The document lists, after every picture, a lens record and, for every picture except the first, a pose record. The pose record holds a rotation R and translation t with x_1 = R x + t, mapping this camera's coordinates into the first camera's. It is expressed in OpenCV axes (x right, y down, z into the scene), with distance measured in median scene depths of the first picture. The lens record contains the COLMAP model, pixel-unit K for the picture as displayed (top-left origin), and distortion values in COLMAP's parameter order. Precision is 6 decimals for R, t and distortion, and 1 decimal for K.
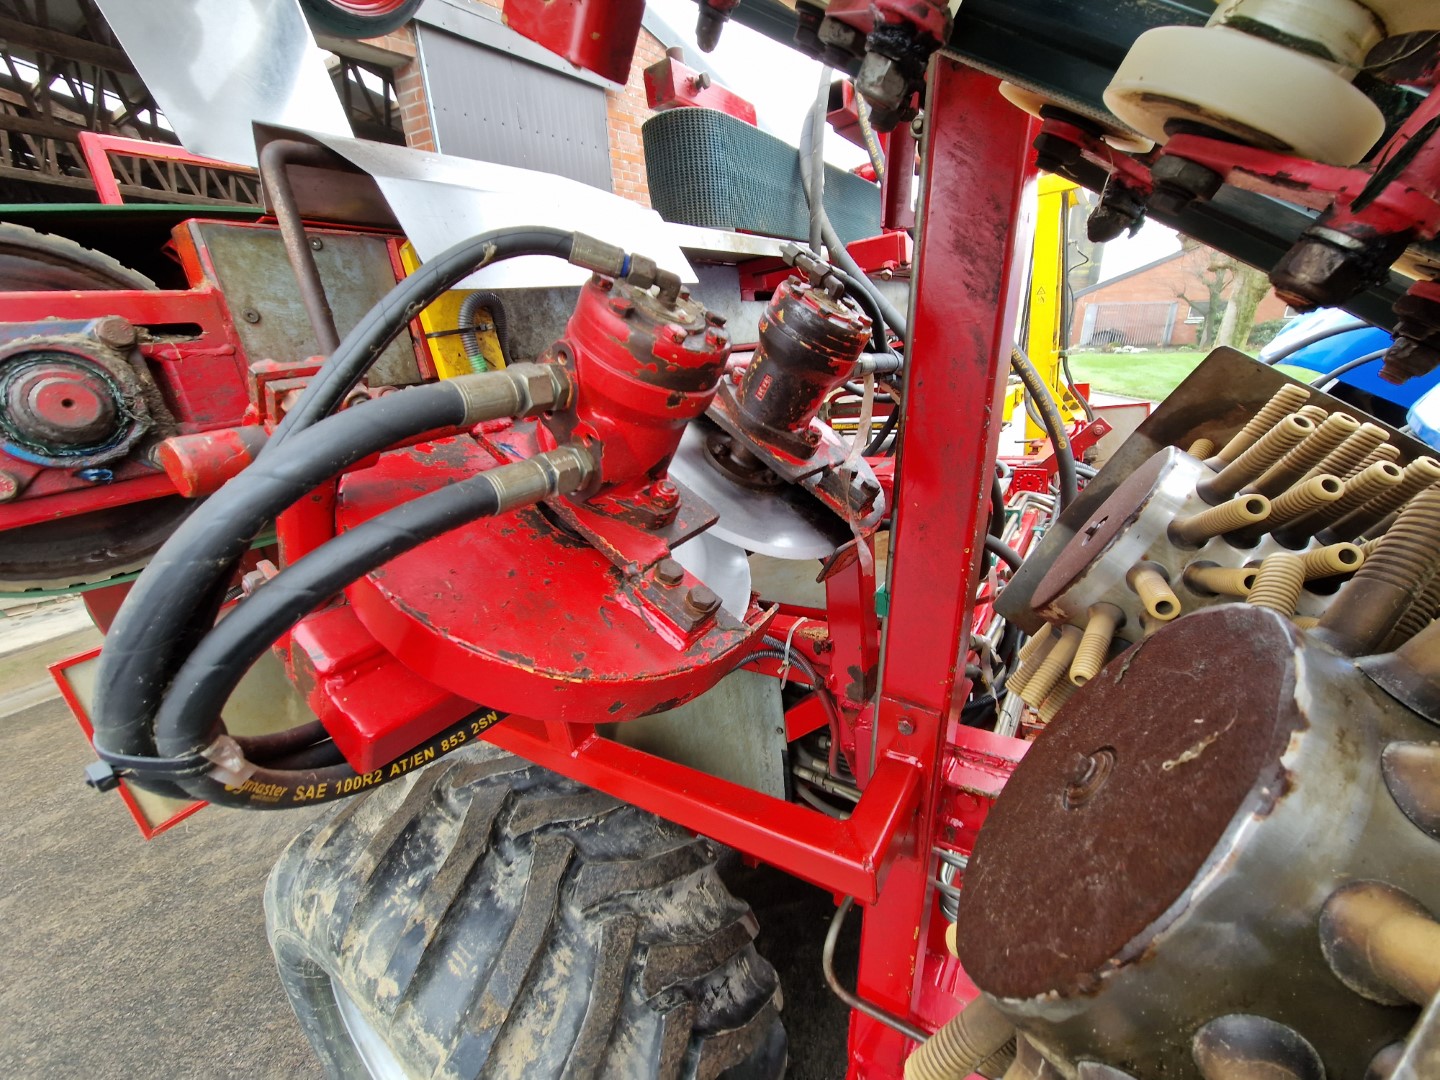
lens RADIAL K [[590.8, 0, 727.9], [0, 590.8, 536.9], [0, 0, 1]] dist [0.010023, -0.004376]
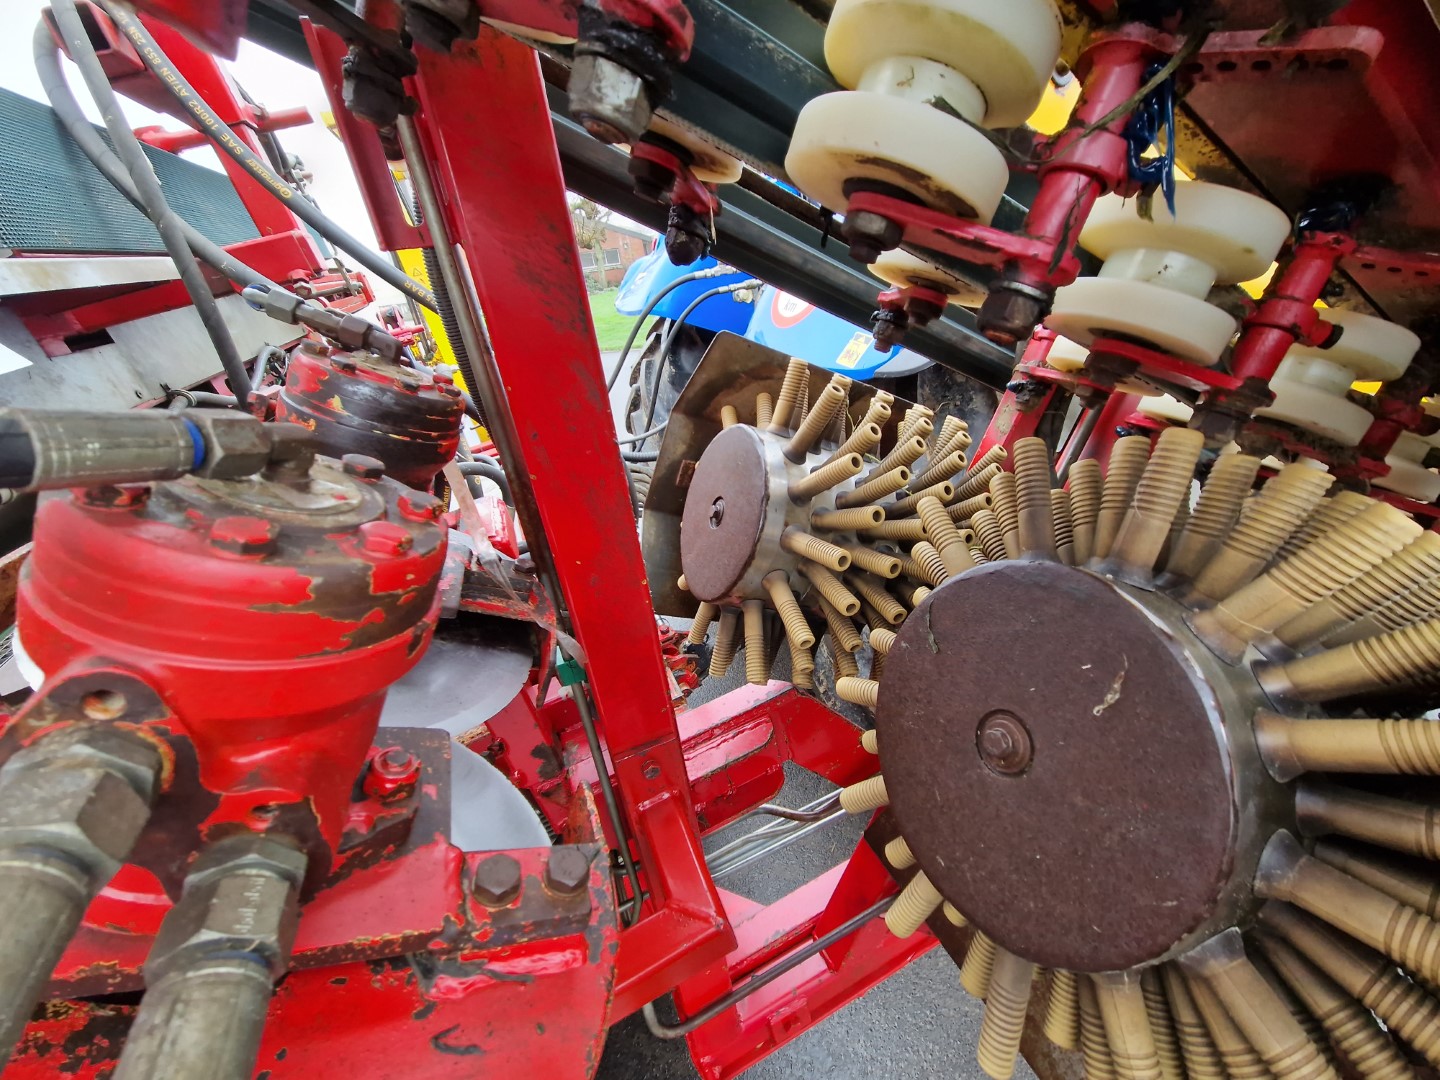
lens RADIAL K [[590.8, 0, 727.9], [0, 590.8, 536.9], [0, 0, 1]] dist [0.010023, -0.004376]
pose [[0.563885, -0.419074, 0.711626, -0.317623], [0.385644, 0.895585, 0.221827, -0.374351], [-0.730283, 0.149349, 0.666620, 0.465618]]
